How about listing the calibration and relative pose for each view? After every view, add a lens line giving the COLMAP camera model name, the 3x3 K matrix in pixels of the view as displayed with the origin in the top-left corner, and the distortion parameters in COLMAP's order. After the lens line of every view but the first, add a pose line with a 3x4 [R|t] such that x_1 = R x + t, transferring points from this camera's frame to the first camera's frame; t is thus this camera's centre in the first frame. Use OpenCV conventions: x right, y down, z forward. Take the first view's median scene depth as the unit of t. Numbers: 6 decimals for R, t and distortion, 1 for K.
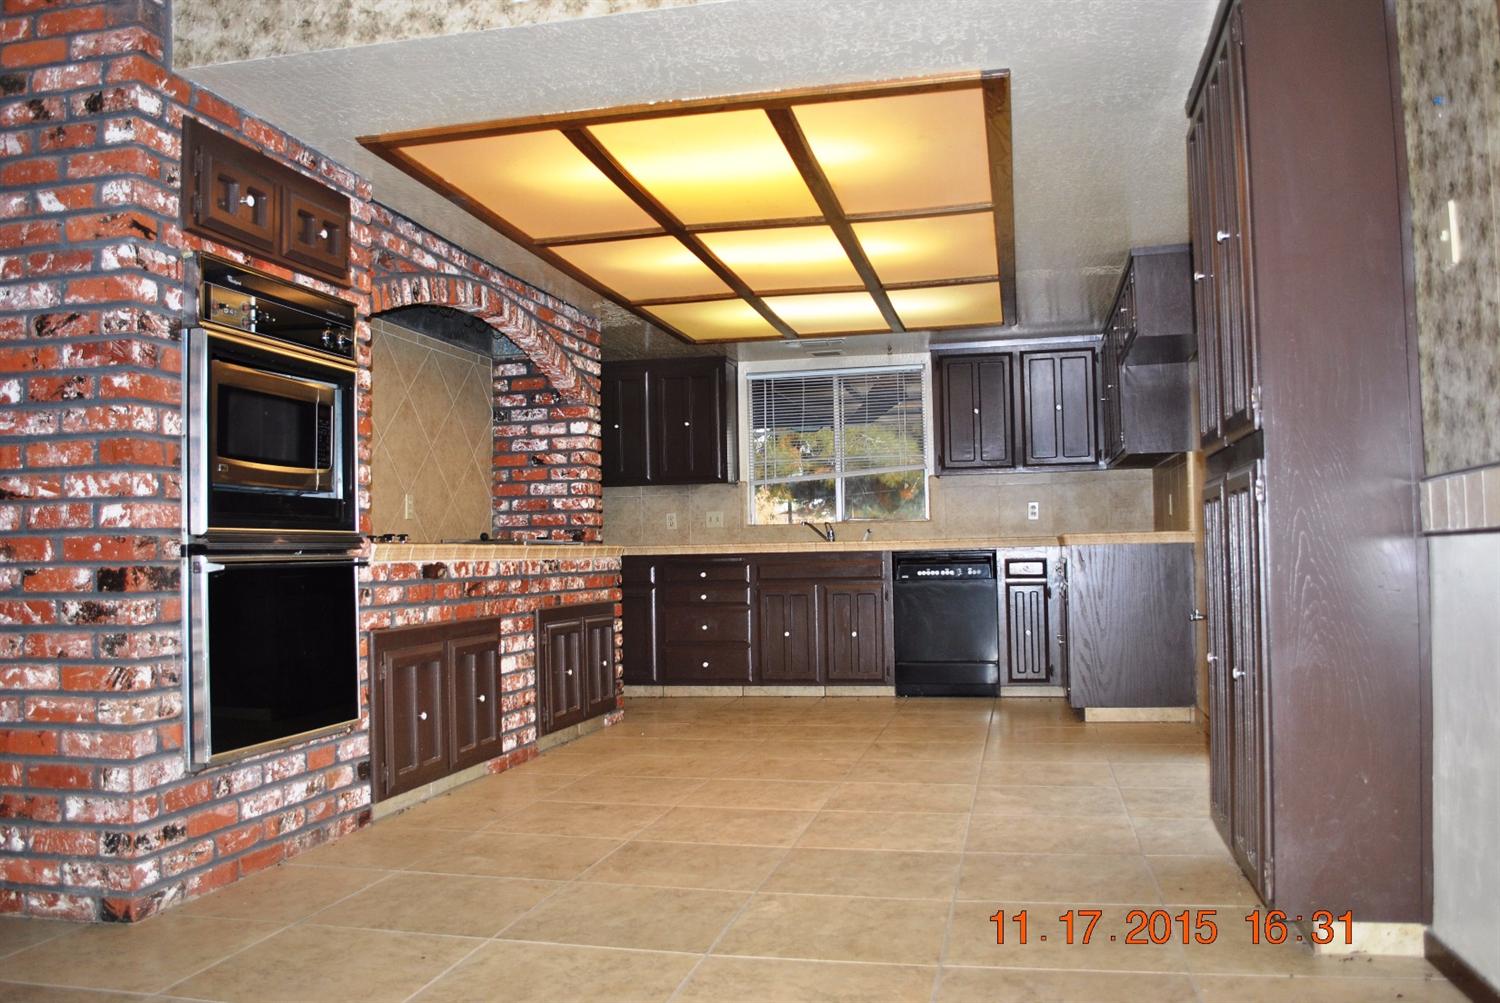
lens RADIAL K [[1230.2, 0, 750.0], [0, 1230.2, 501.5], [0, 0, 1]] dist [-0.082676, 0.015807]
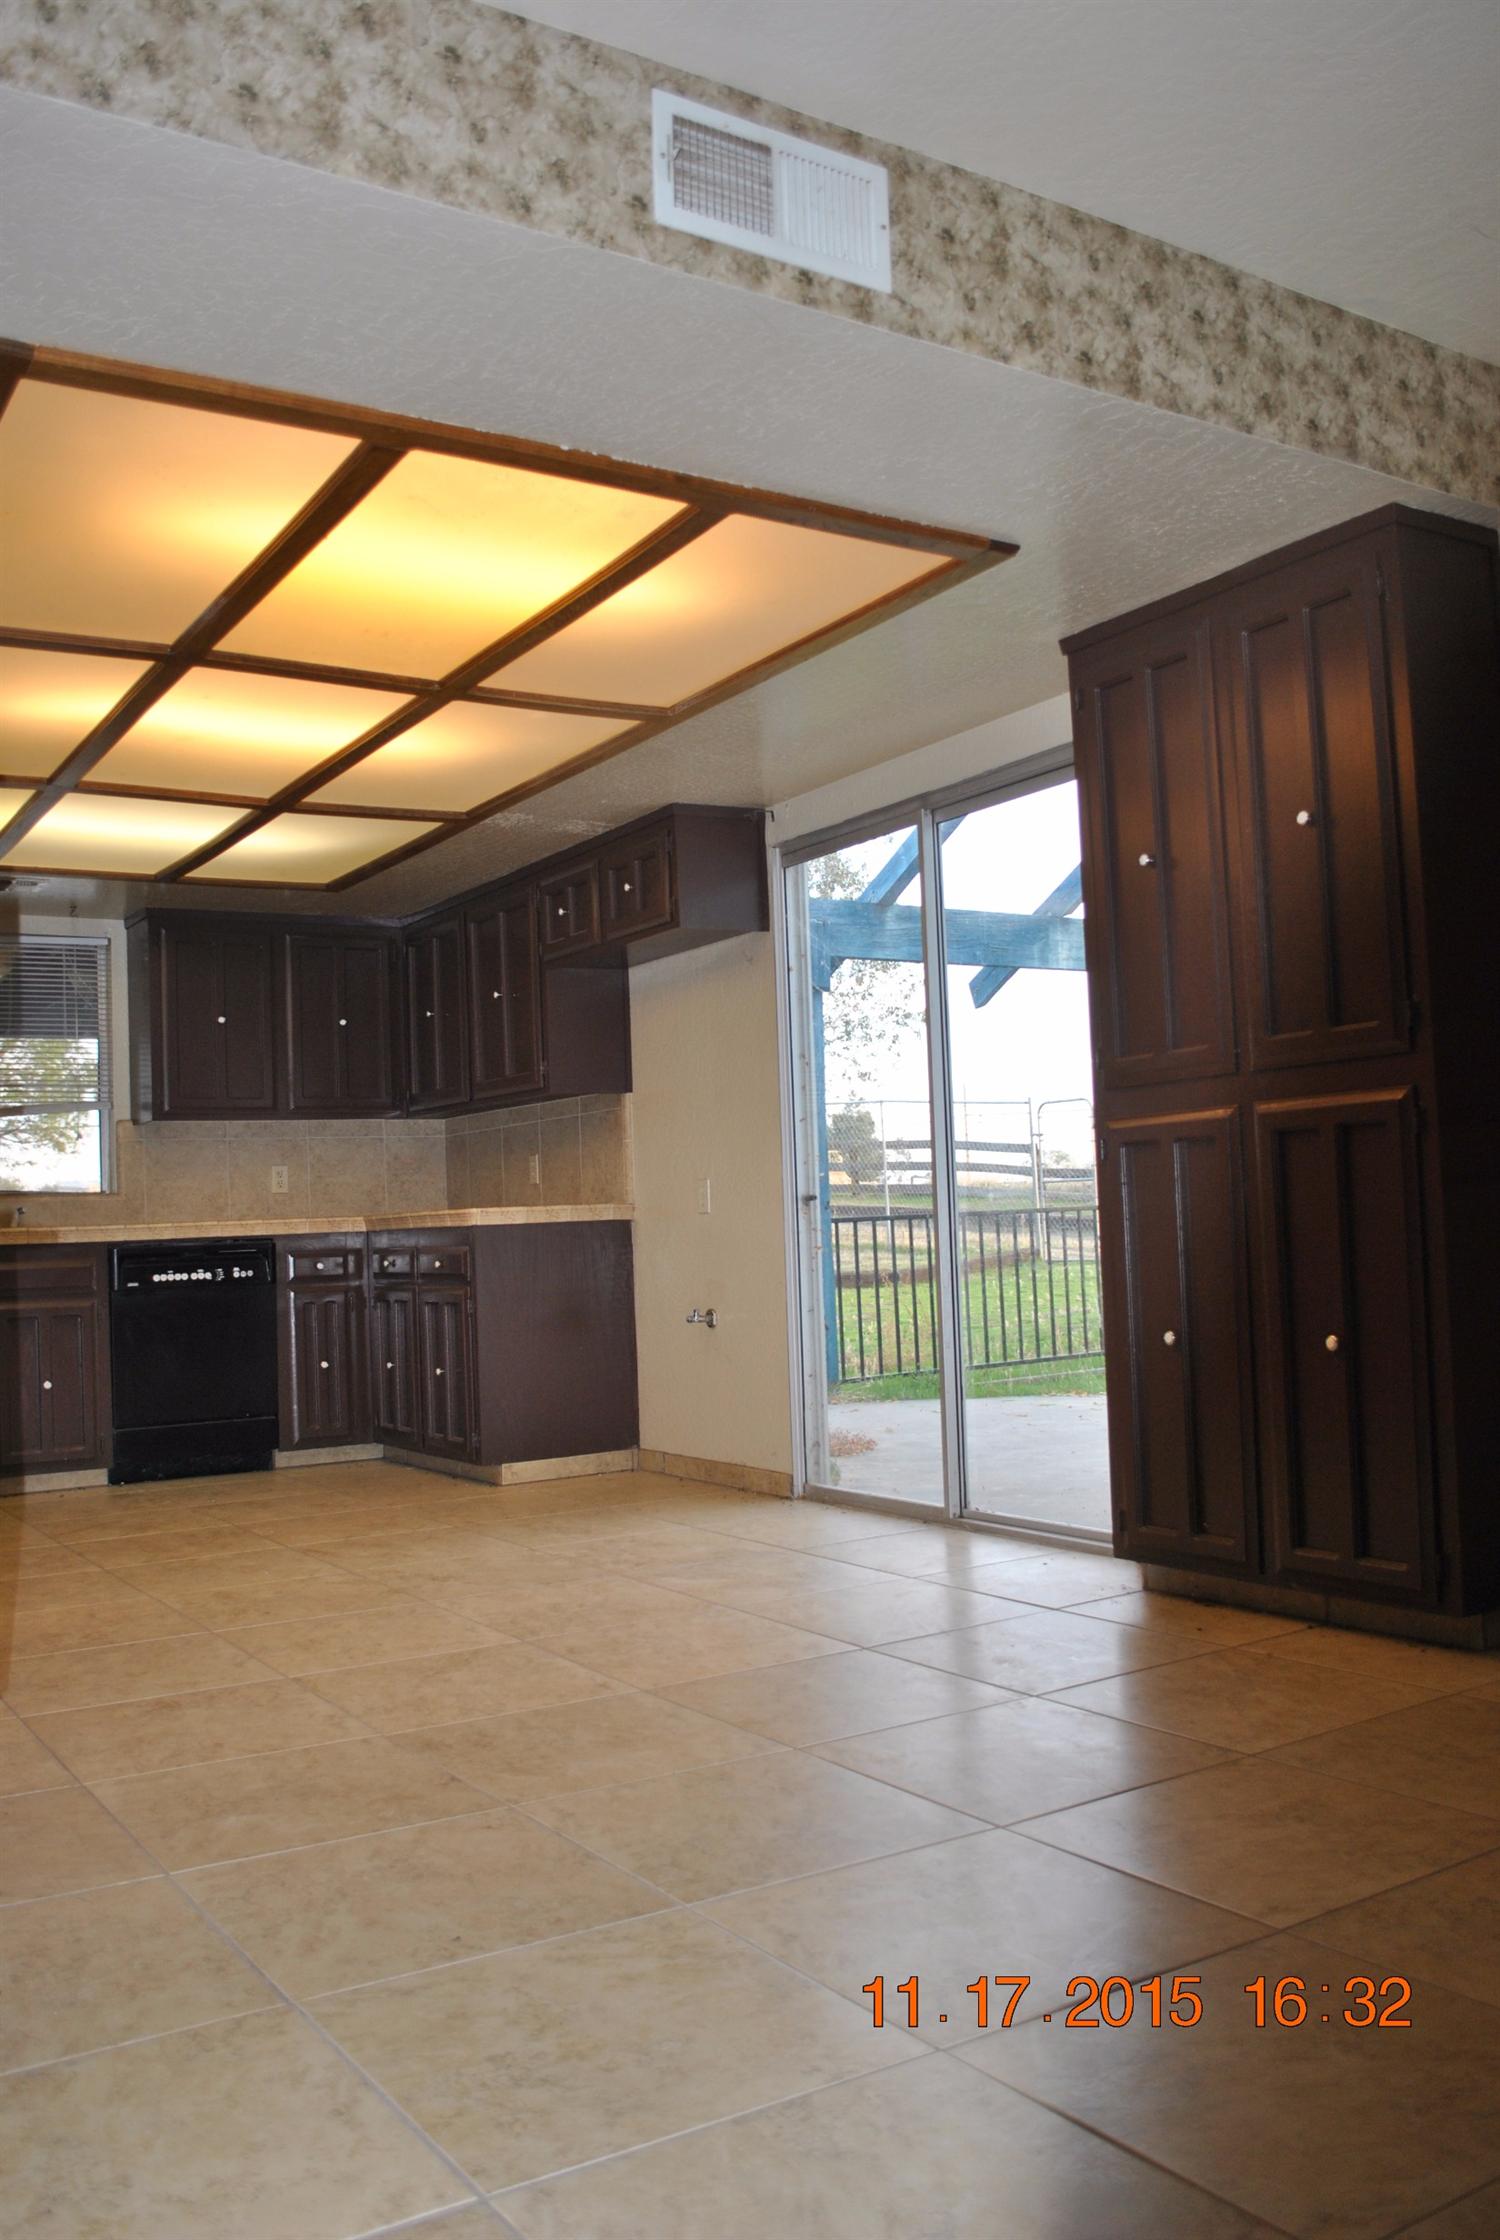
lens RADIAL K [[1837.1, 0, 745.7], [0, 1837.1, 1125.4], [0, 0, 1]] dist [-0.082676, 0.015807]
pose [[0.709814, 0.029035, 0.703790, -0.536093], [-0.003890, 0.999296, -0.037302, 0.027975], [-0.704378, 0.023740, 0.709428, 0.277775]]
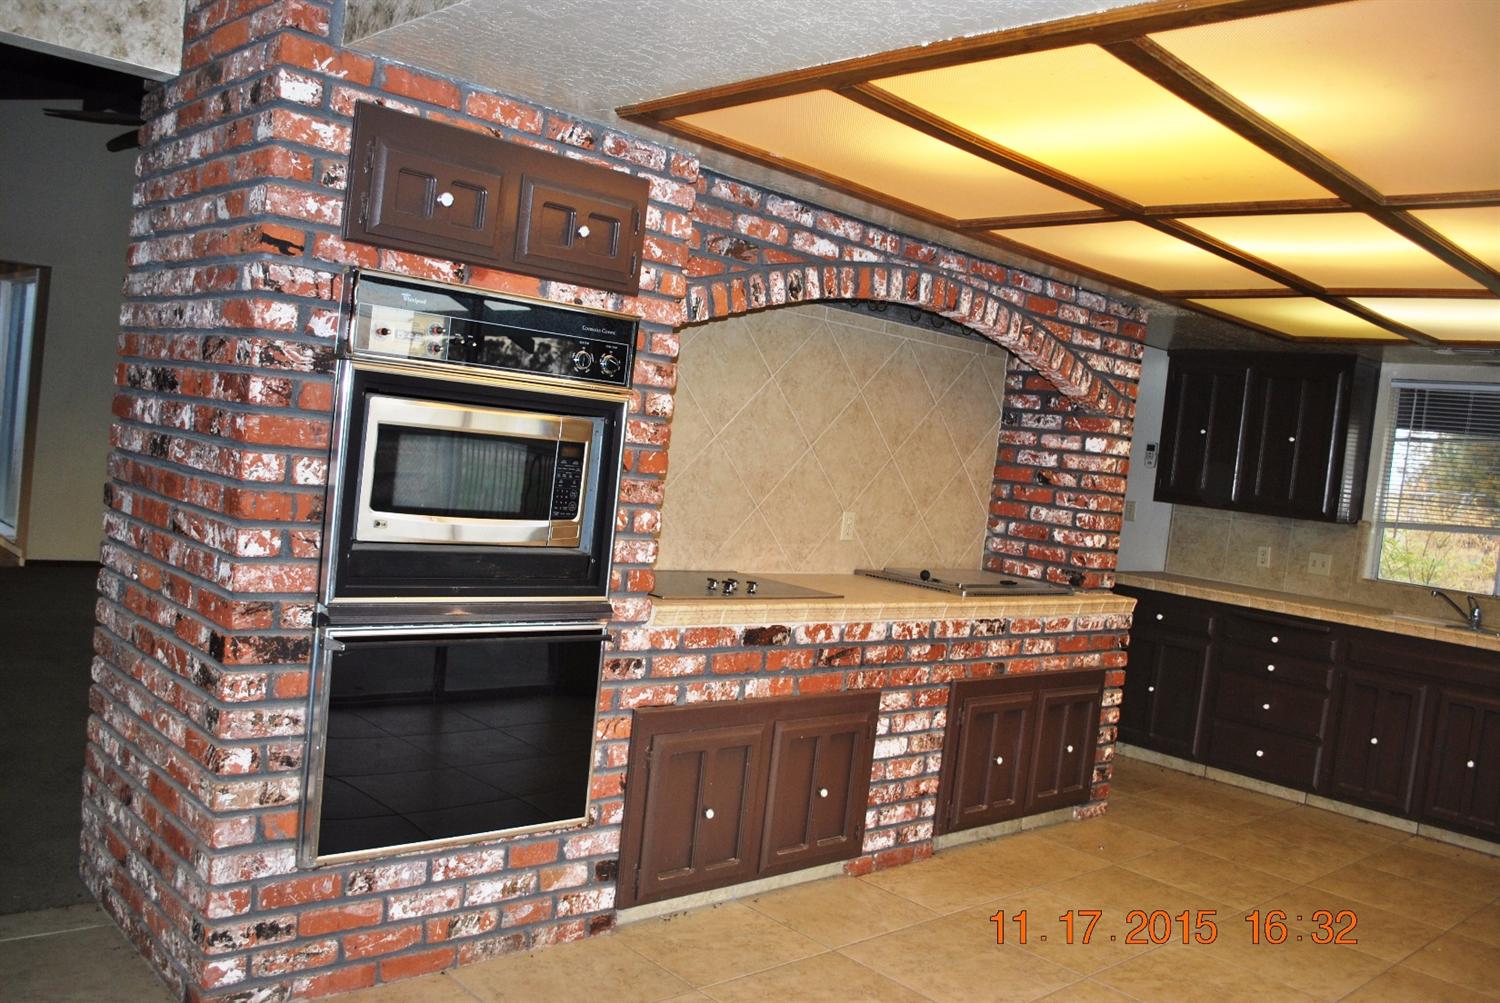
lens RADIAL K [[1230.2, 0, 750.0], [0, 1230.2, 501.5], [0, 0, 1]] dist [-0.082676, 0.015807]
pose [[0.818271, 0.137330, -0.558188, 0.198471], [-0.102803, 0.990349, 0.092950, -0.119504], [0.565566, -0.018675, 0.824492, 0.359707]]
